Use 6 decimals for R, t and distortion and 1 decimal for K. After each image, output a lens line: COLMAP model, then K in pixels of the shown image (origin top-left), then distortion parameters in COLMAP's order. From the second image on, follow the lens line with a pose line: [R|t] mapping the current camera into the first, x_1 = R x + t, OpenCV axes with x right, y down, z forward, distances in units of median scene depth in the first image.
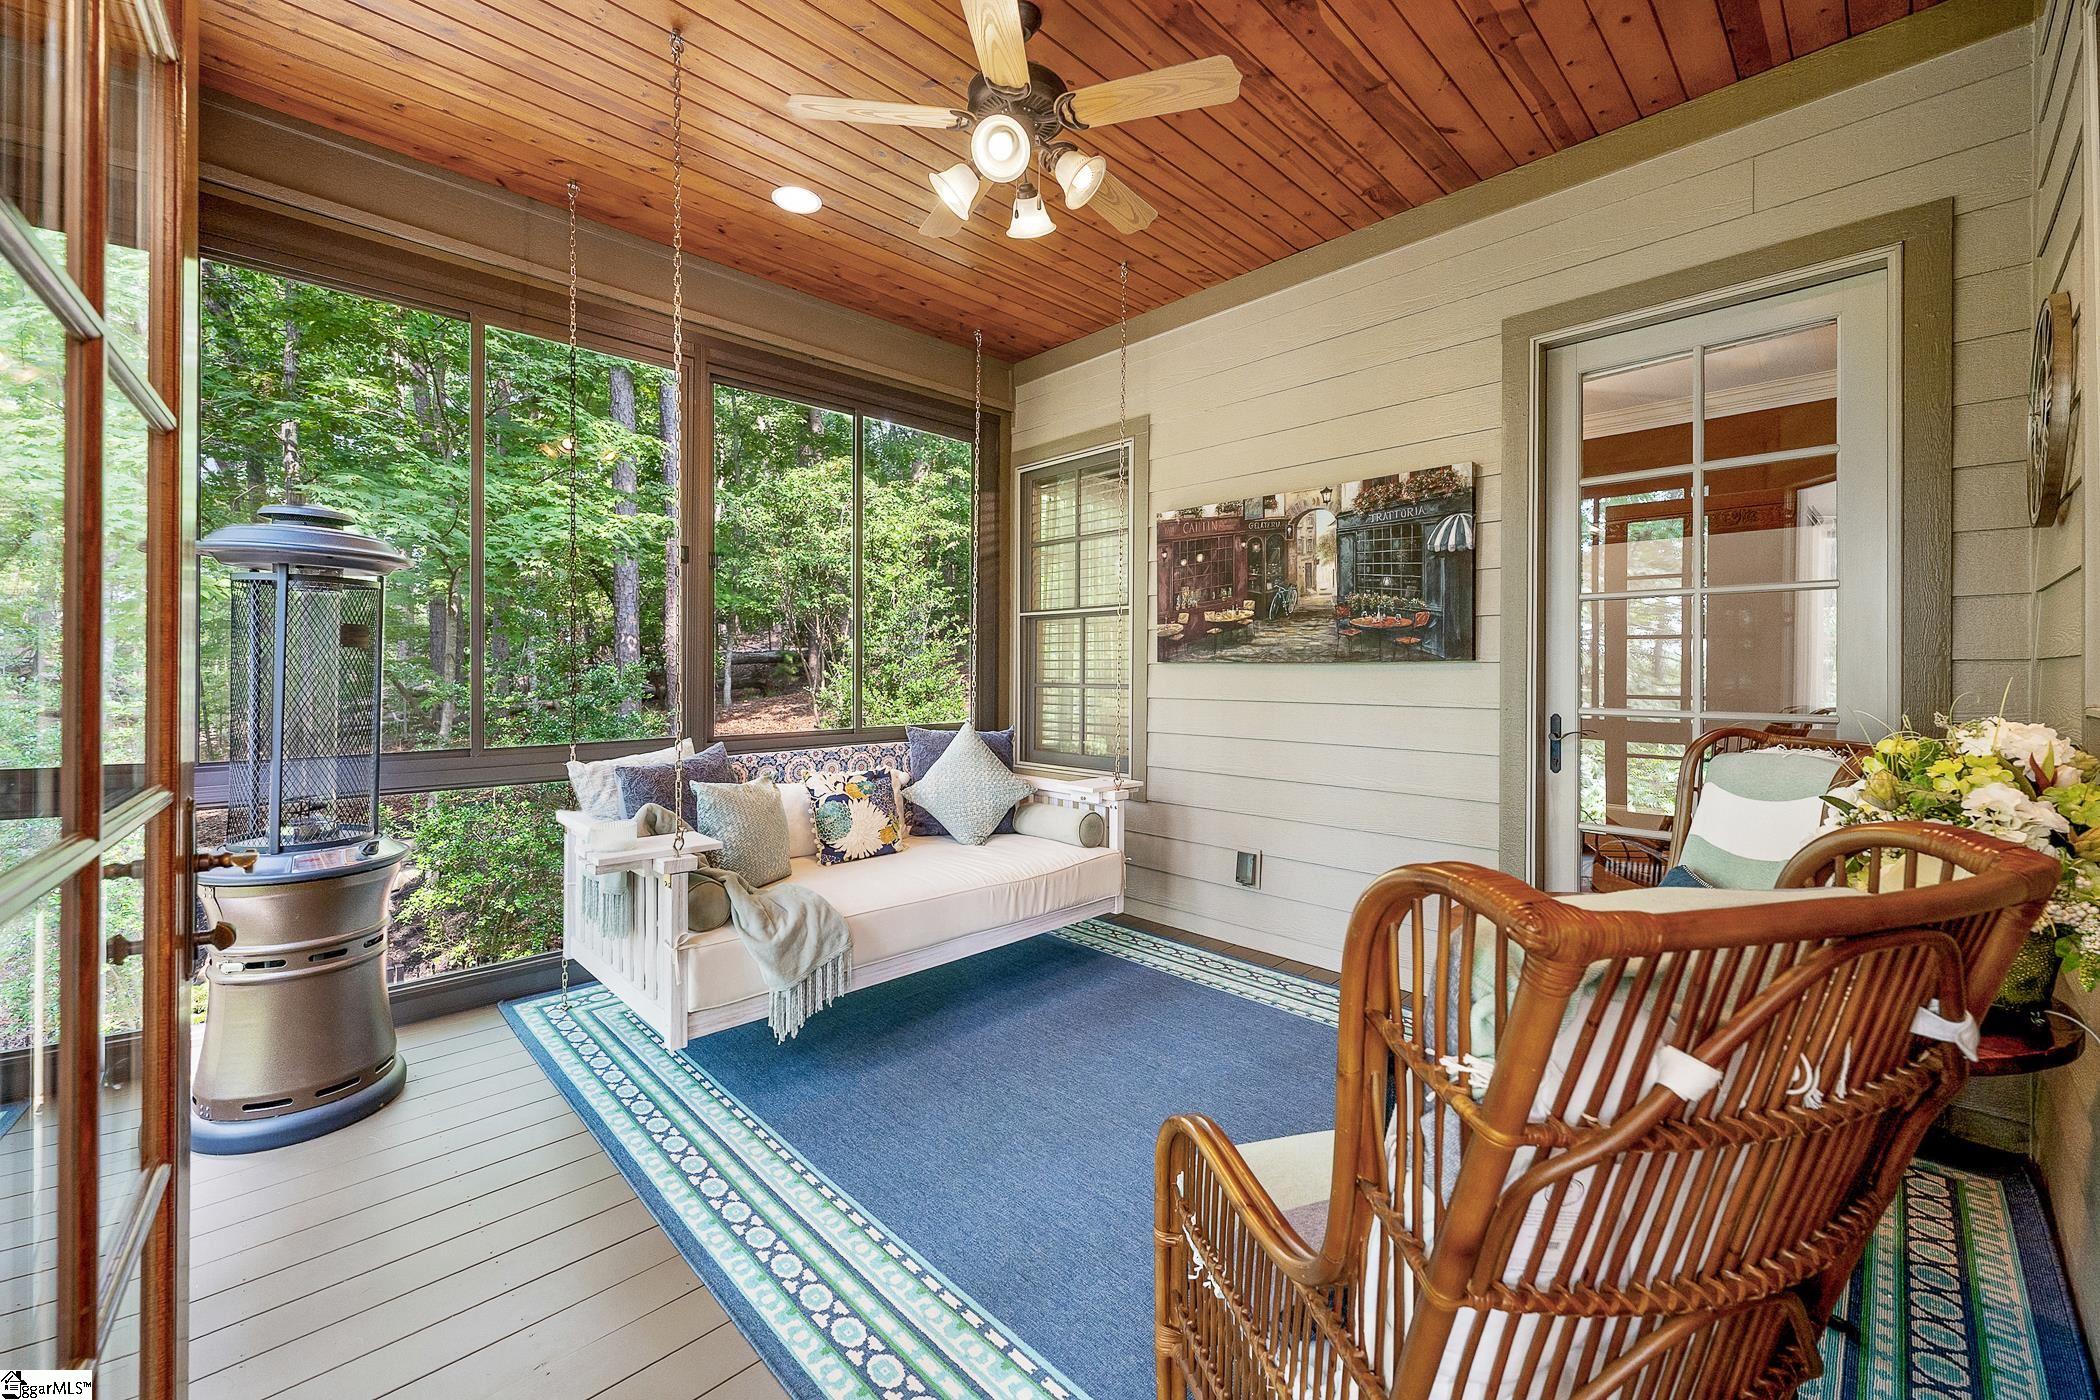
lens RADIAL K [[833.9, 0, 1053.1], [0, 833.9, 681.9], [0, 0, 1]] dist [-0.000547, -0.000175]
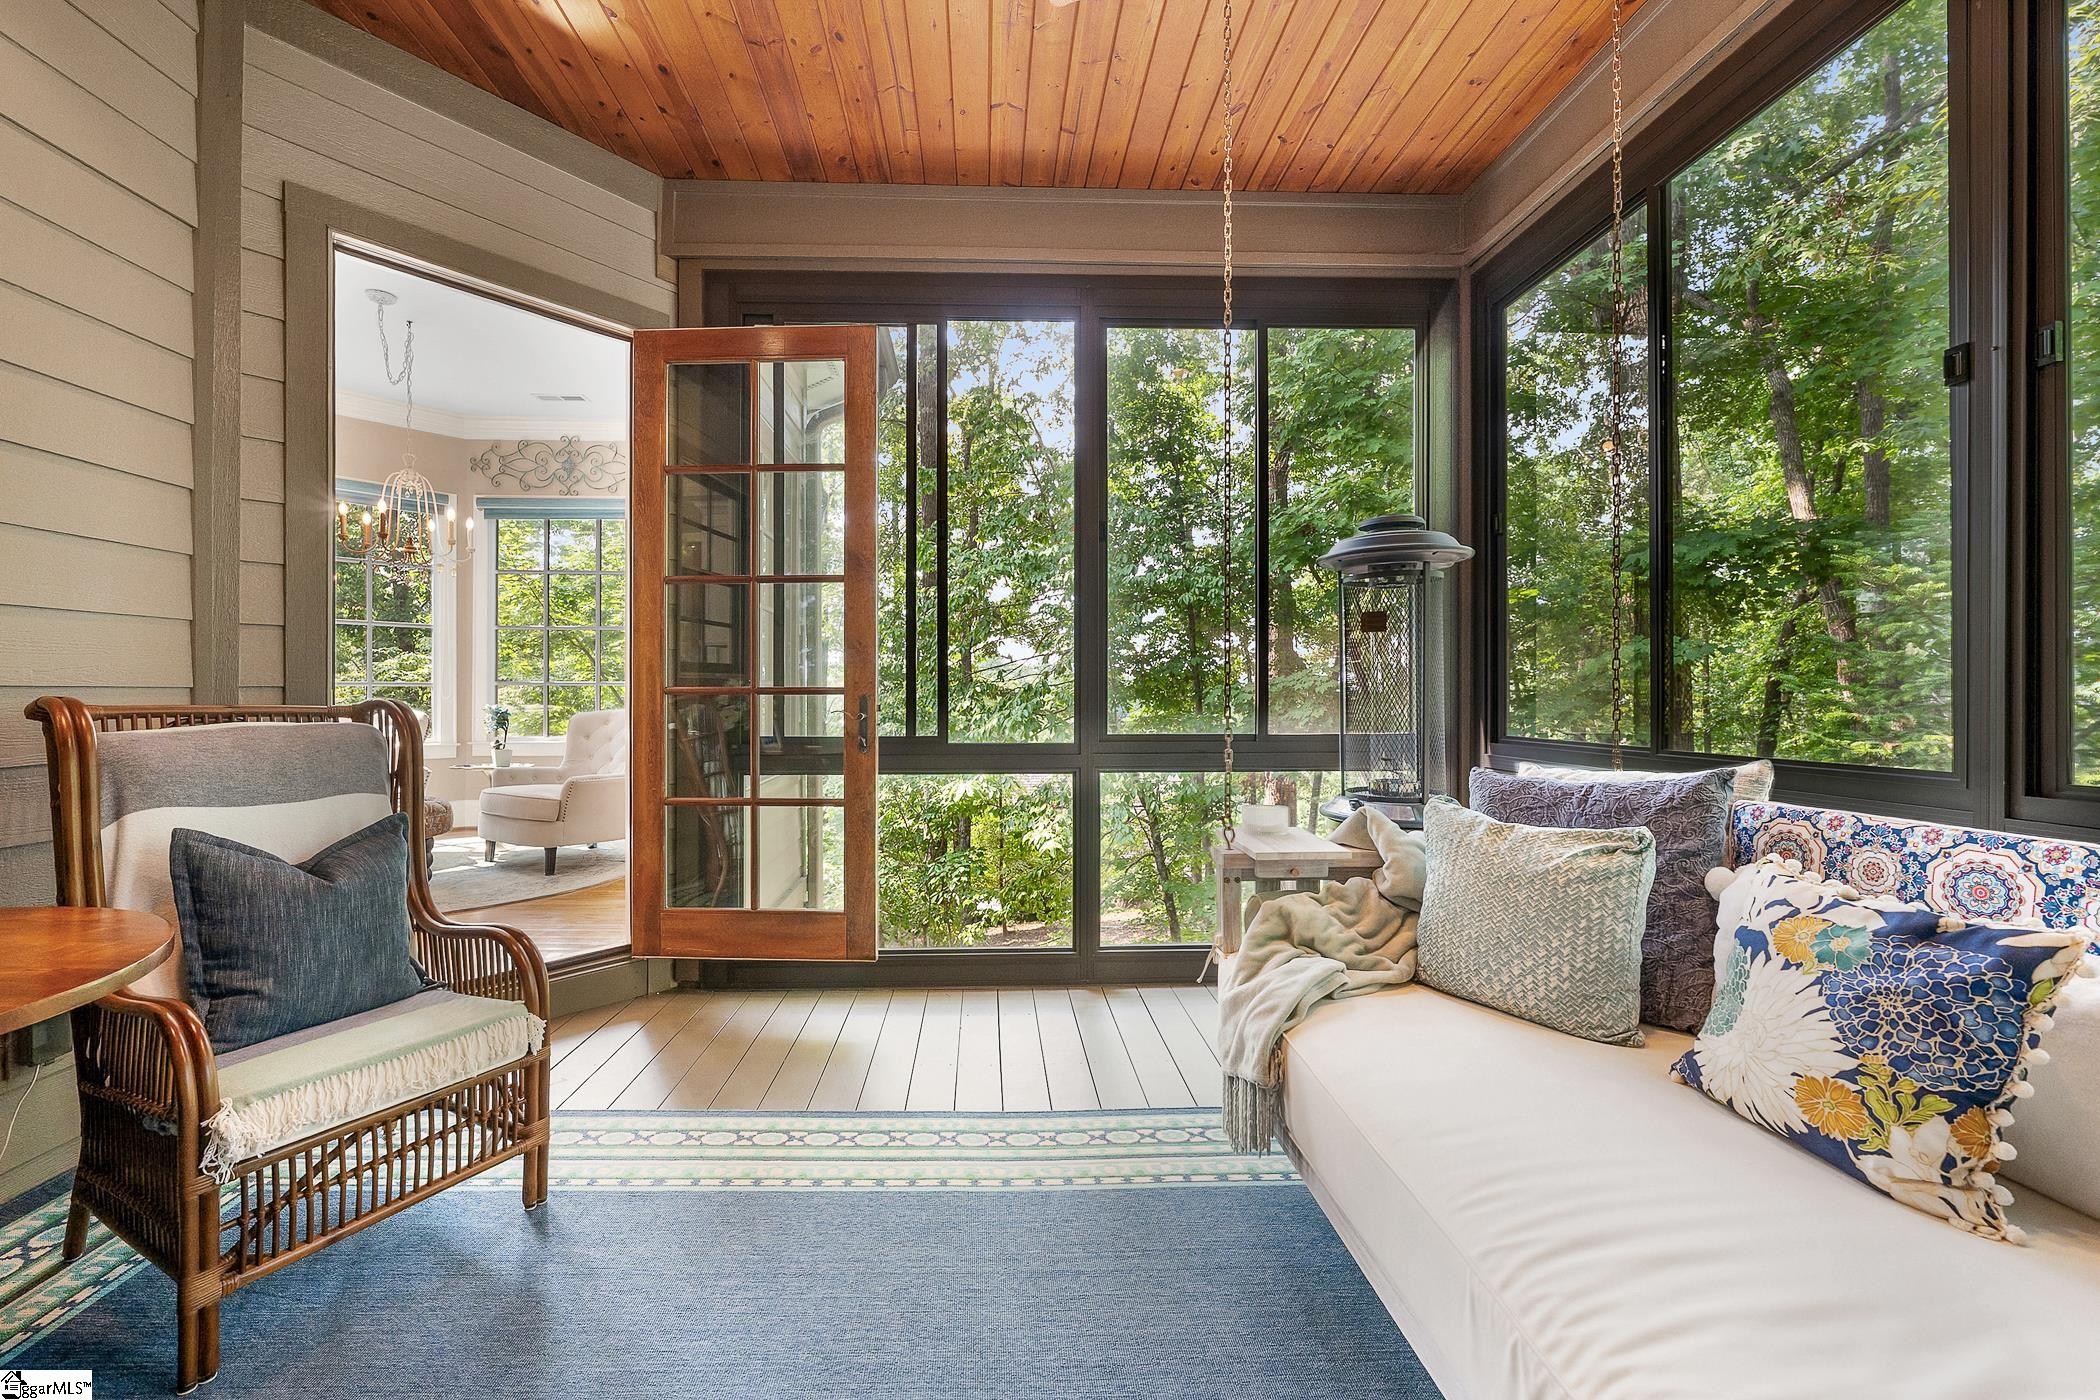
lens RADIAL K [[833.9, 0, 1046.9], [0, 833.9, 693.9], [0, 0, 1]] dist [-0.000547, -0.000175]
pose [[-0.658141, -0.001897, -0.752893, 0.242095], [-0.005956, 0.999979, 0.002687, 0.026625], [0.752871, 0.006252, -0.658138, 0.988551]]
